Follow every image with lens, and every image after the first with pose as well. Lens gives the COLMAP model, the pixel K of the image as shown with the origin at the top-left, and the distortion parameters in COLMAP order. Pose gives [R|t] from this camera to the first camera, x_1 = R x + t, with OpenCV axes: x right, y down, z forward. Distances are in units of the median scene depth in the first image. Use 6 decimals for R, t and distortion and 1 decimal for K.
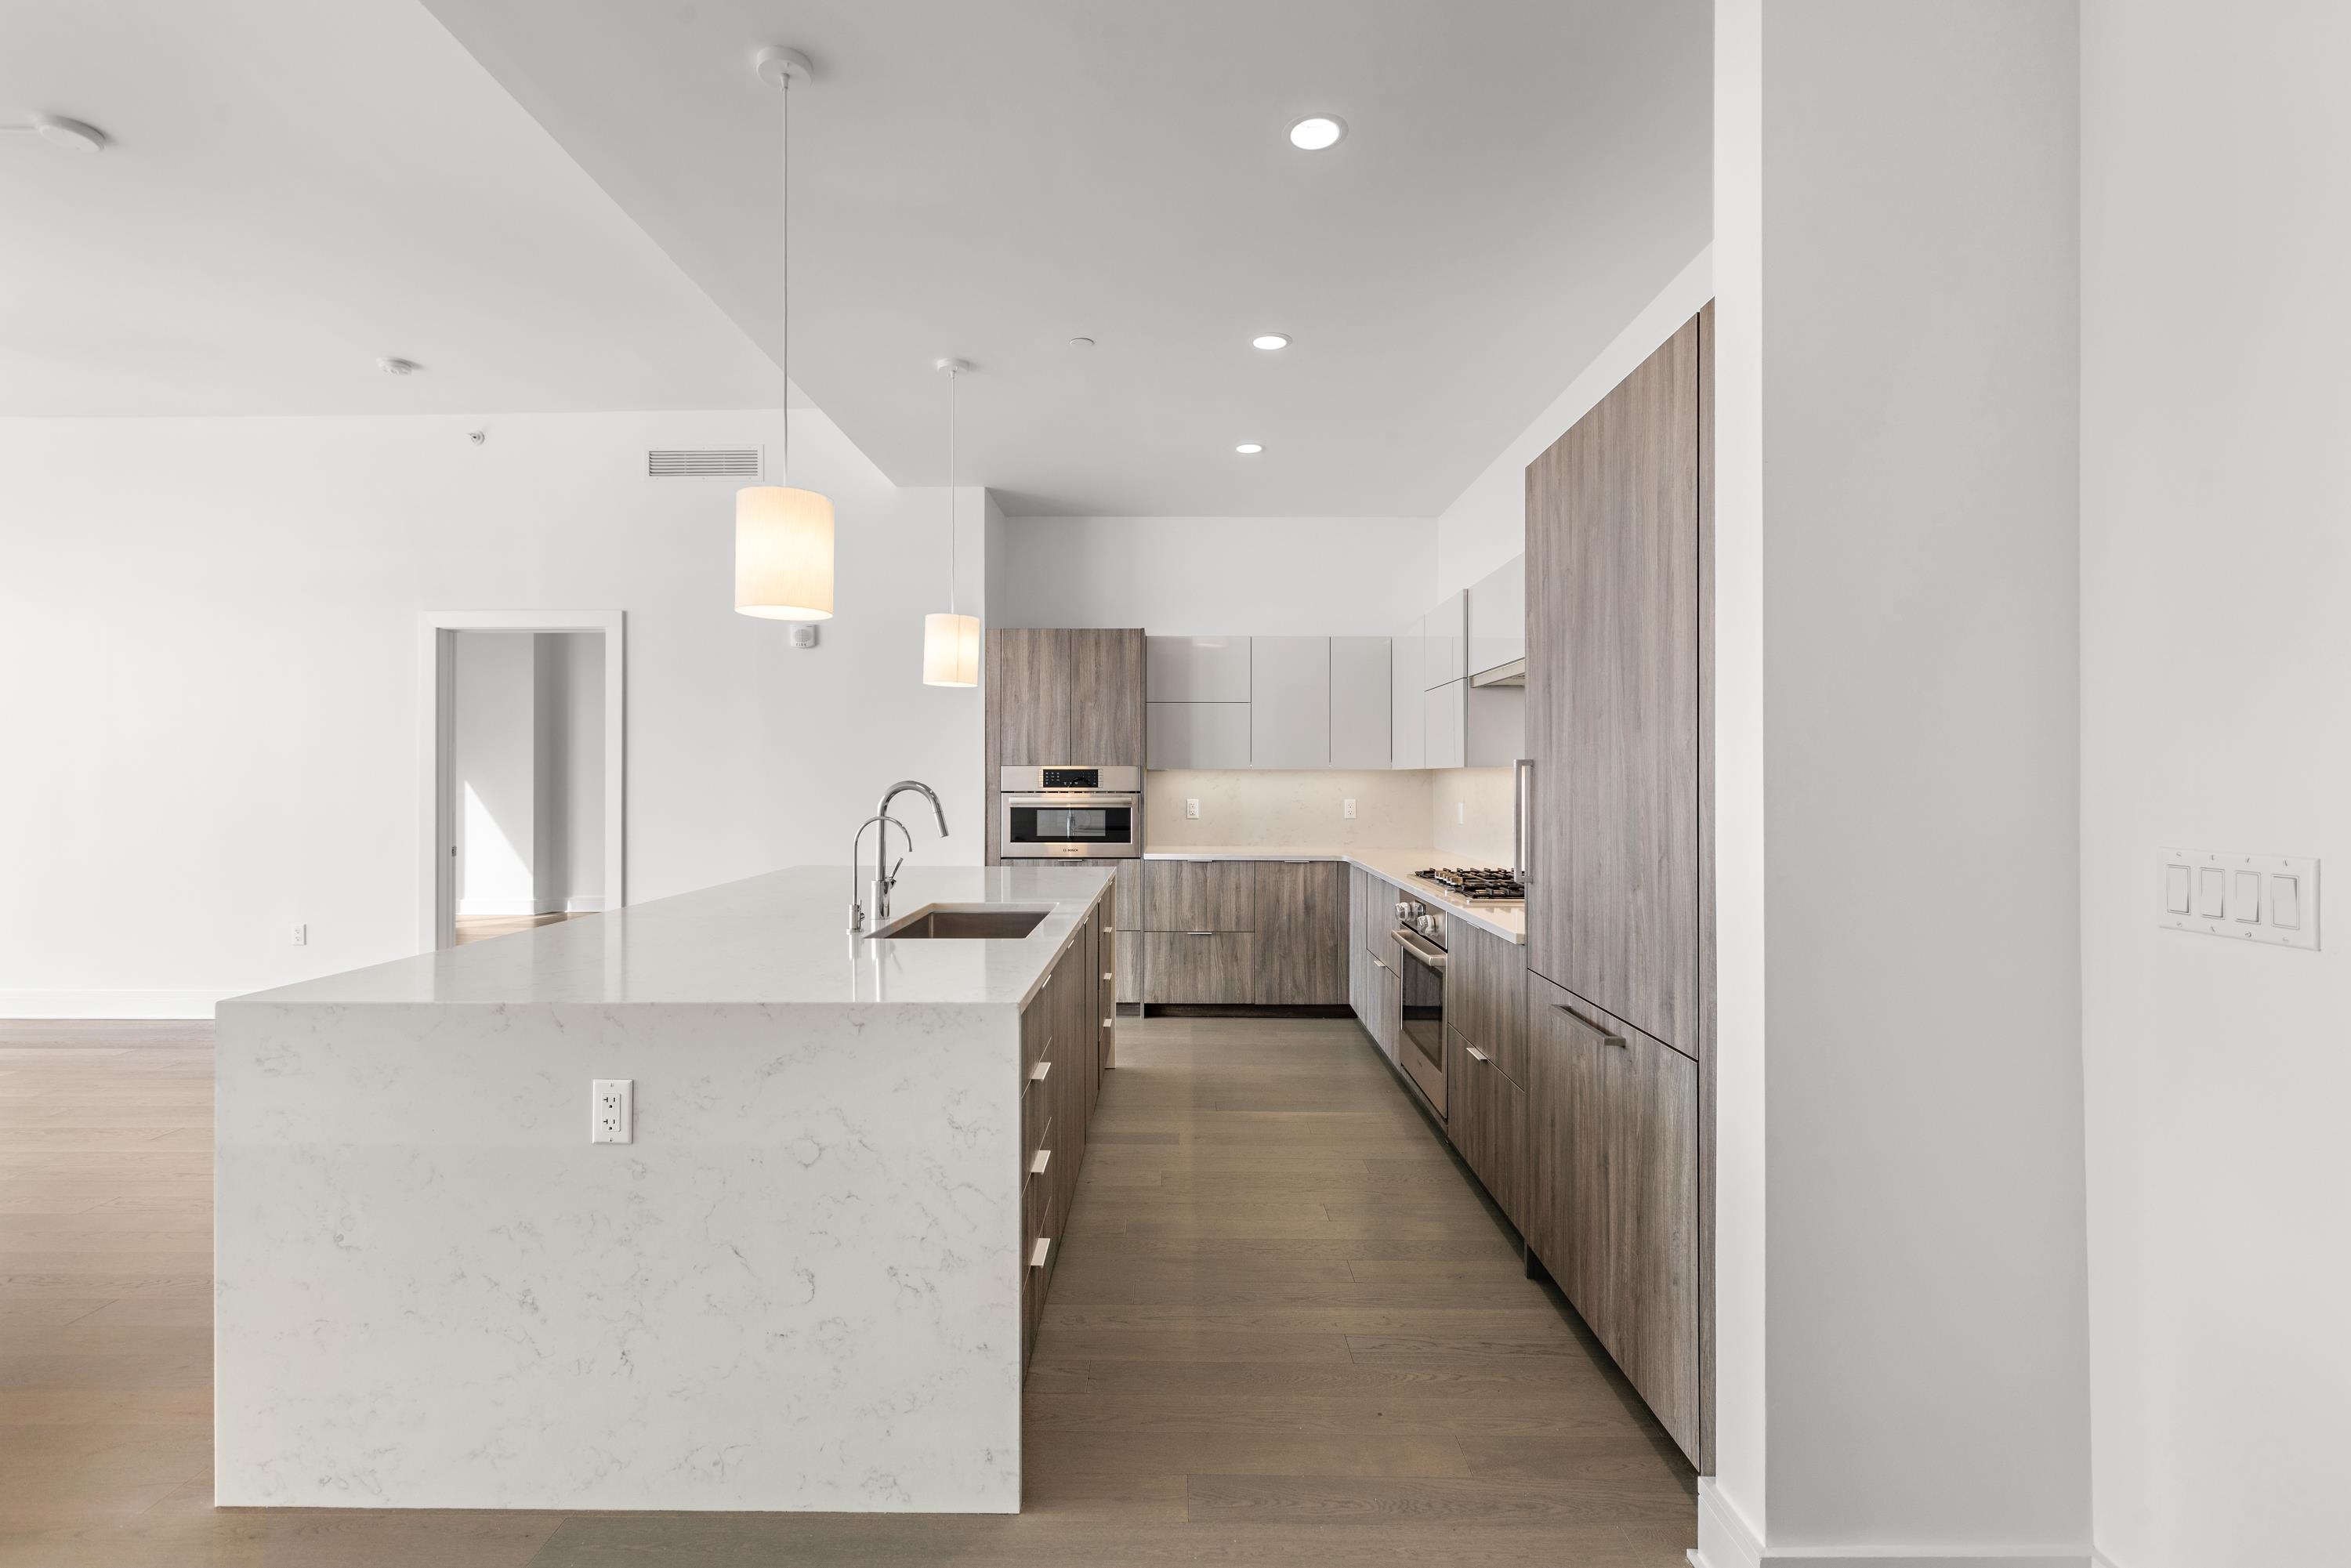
lens RADIAL K [[1046.5, 0, 1172.0], [0, 1046.5, 774.0], [0, 0, 1]] dist [0.002756, 0.000044]
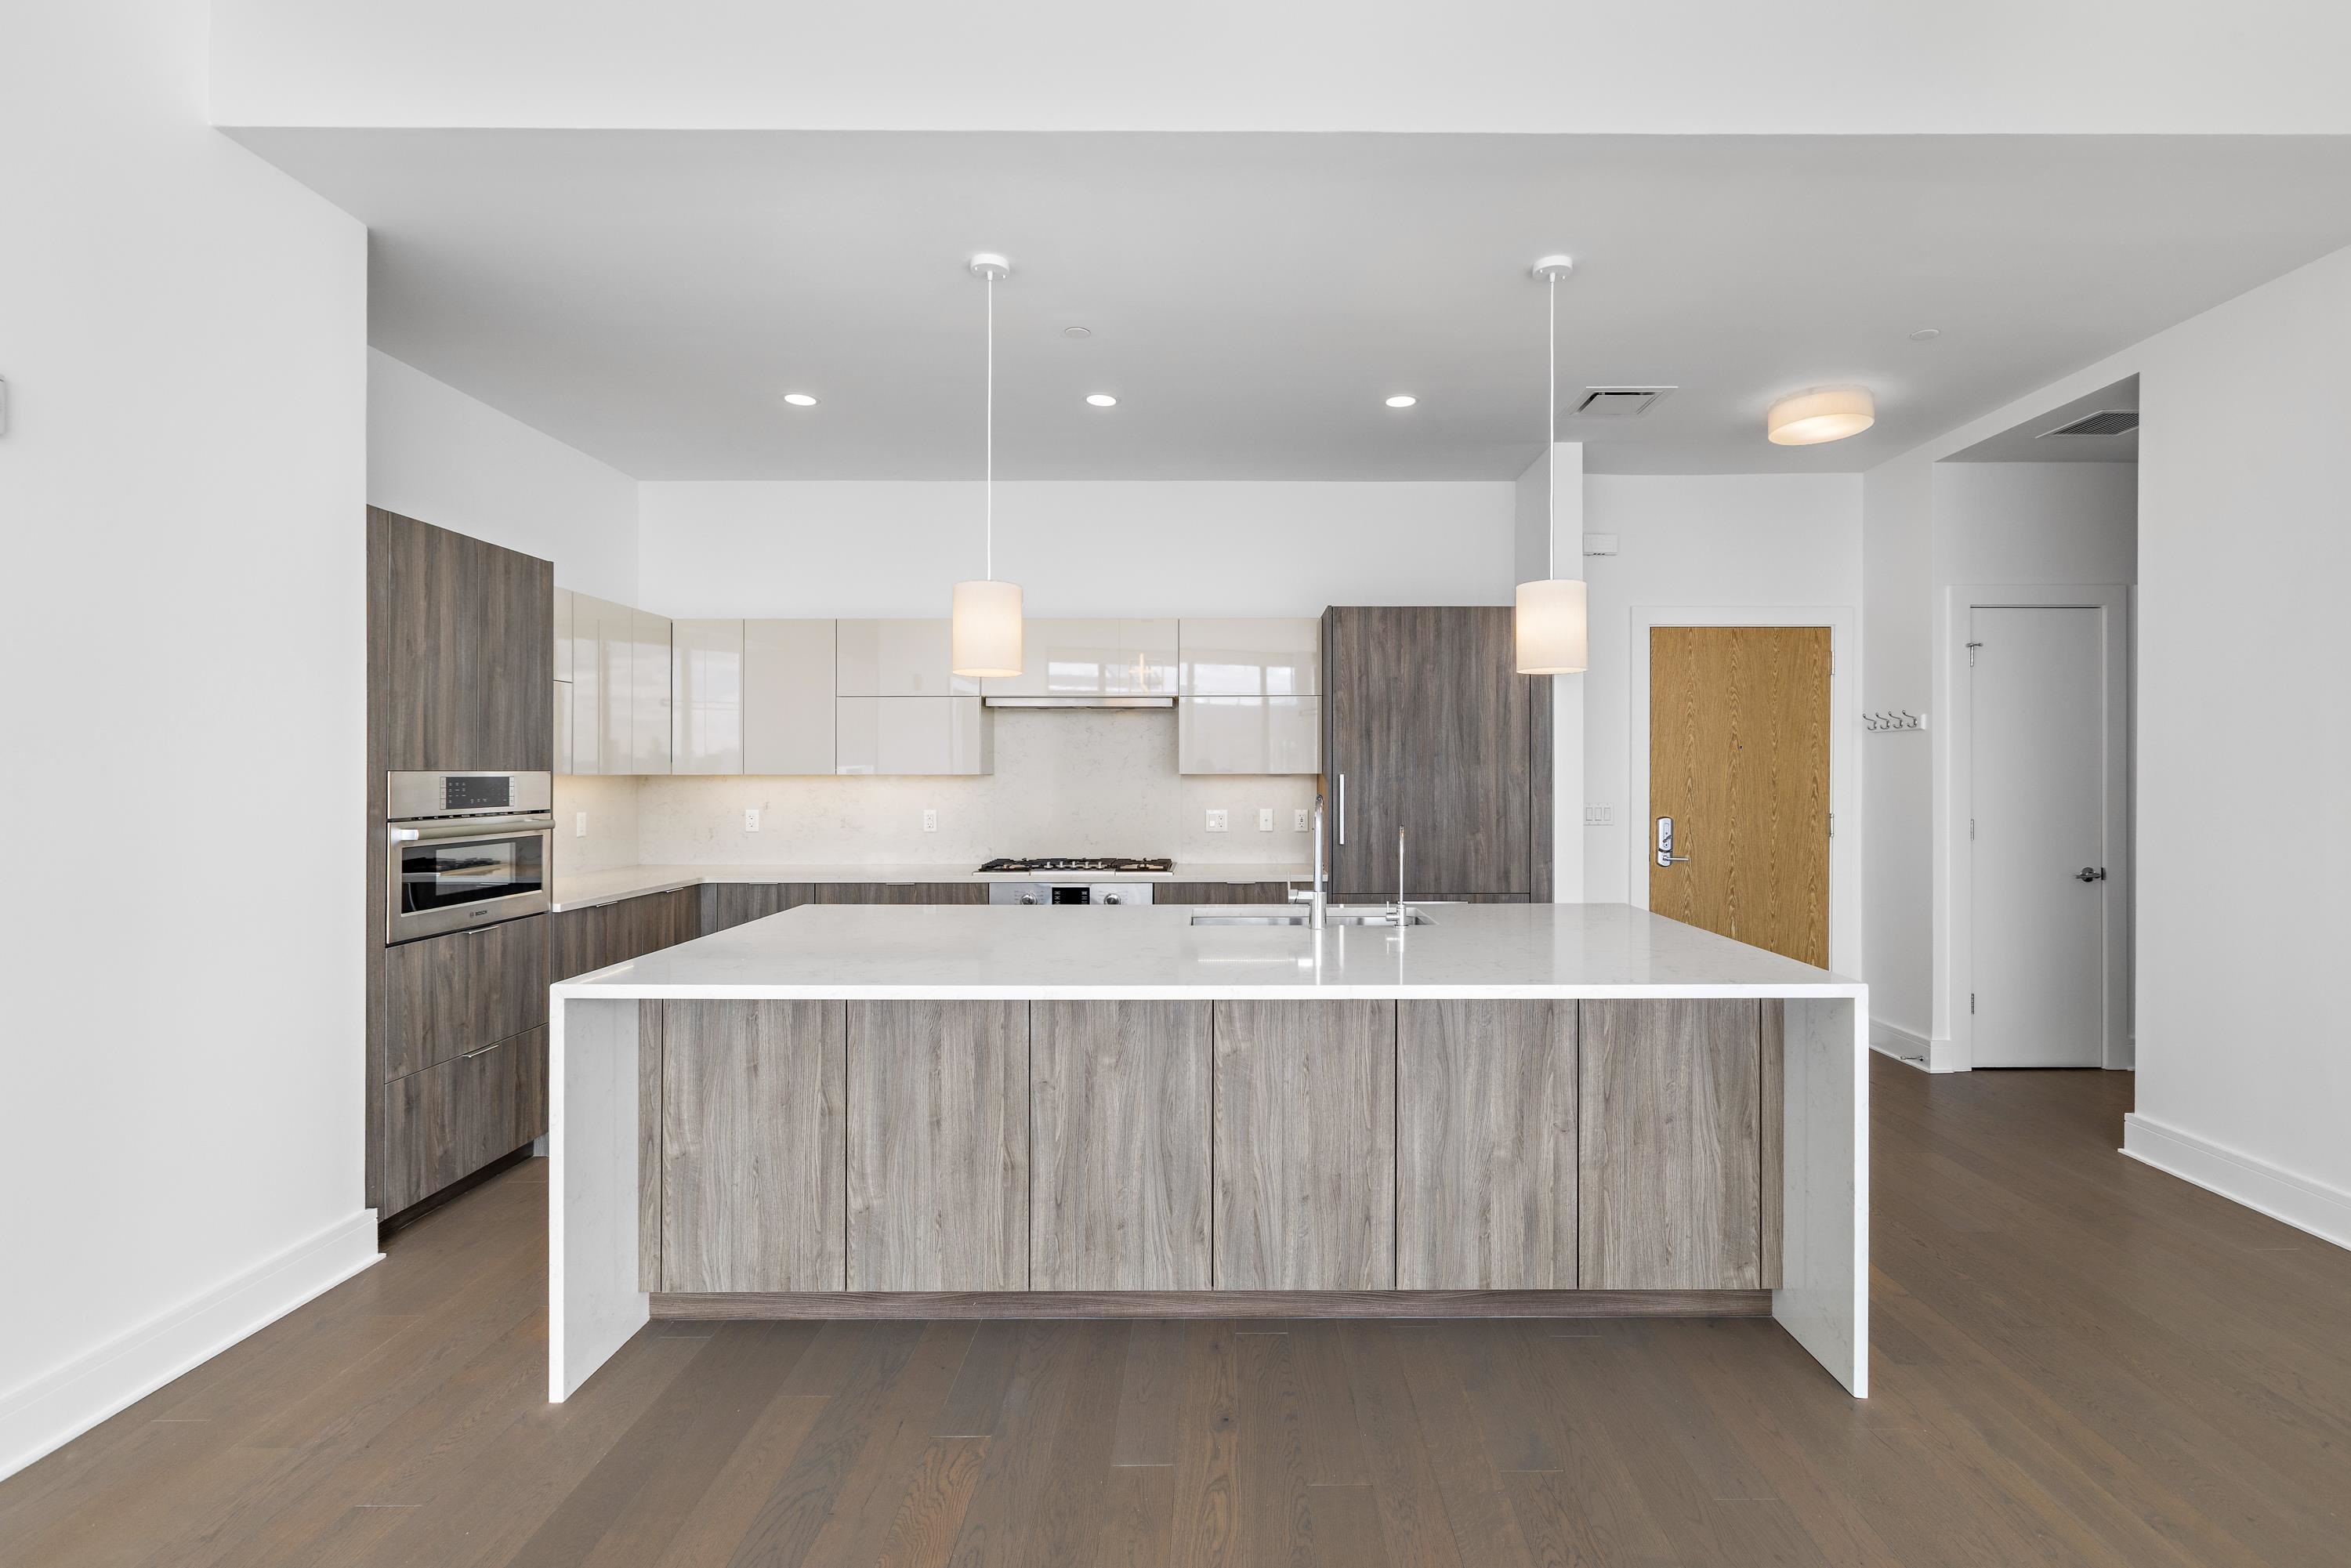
lens RADIAL K [[1088.0, 0, 1224.3], [0, 1088.0, 769.7], [0, 0, 1]] dist [0.001512, 0.000152]
pose [[-0.008946, 0.000652, 0.999960, -0.717539], [-0.003608, 0.999993, -0.000684, -0.009540], [-0.999953, -0.003614, -0.008944, 0.582176]]
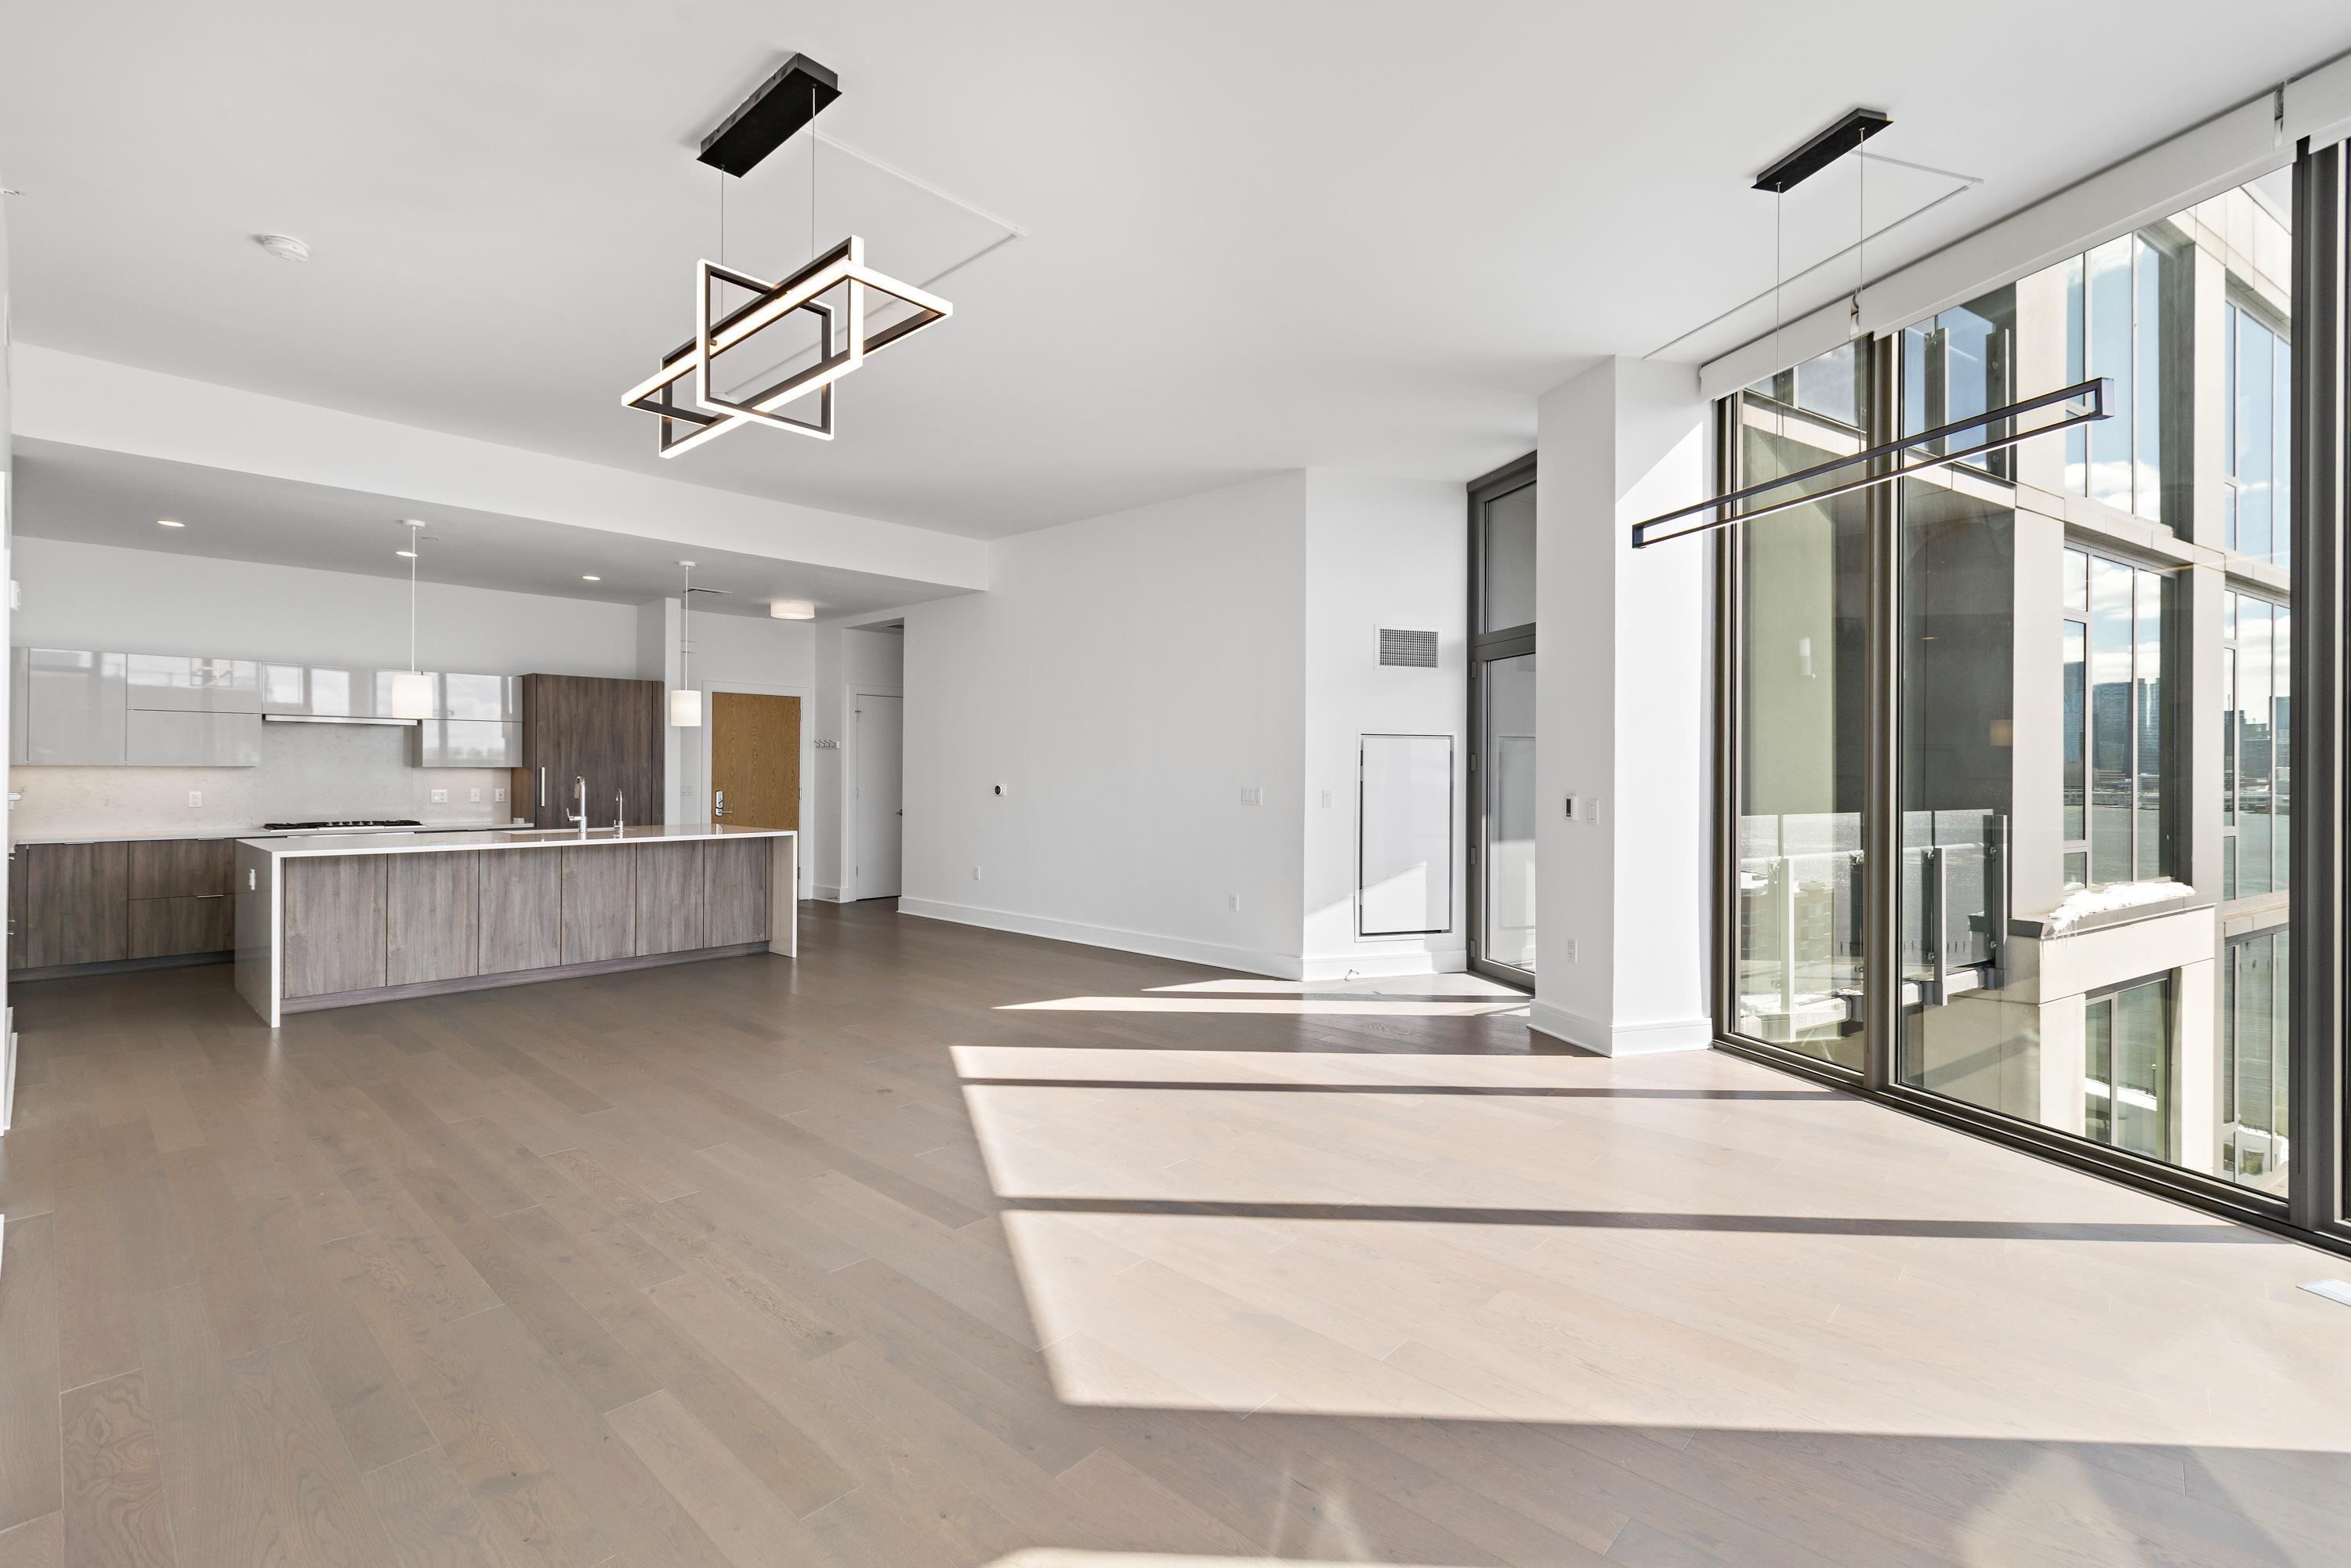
lens RADIAL K [[1046.5, 0, 1172.0], [0, 1046.5, 774.0], [0, 0, 1]] dist [0.002756, 0.000044]
pose [[-0.739716, -0.004025, 0.672908, -1.541833], [-0.005857, 0.999983, -0.000457, -0.001823], [-0.672894, -0.004279, -0.739726, 0.990708]]
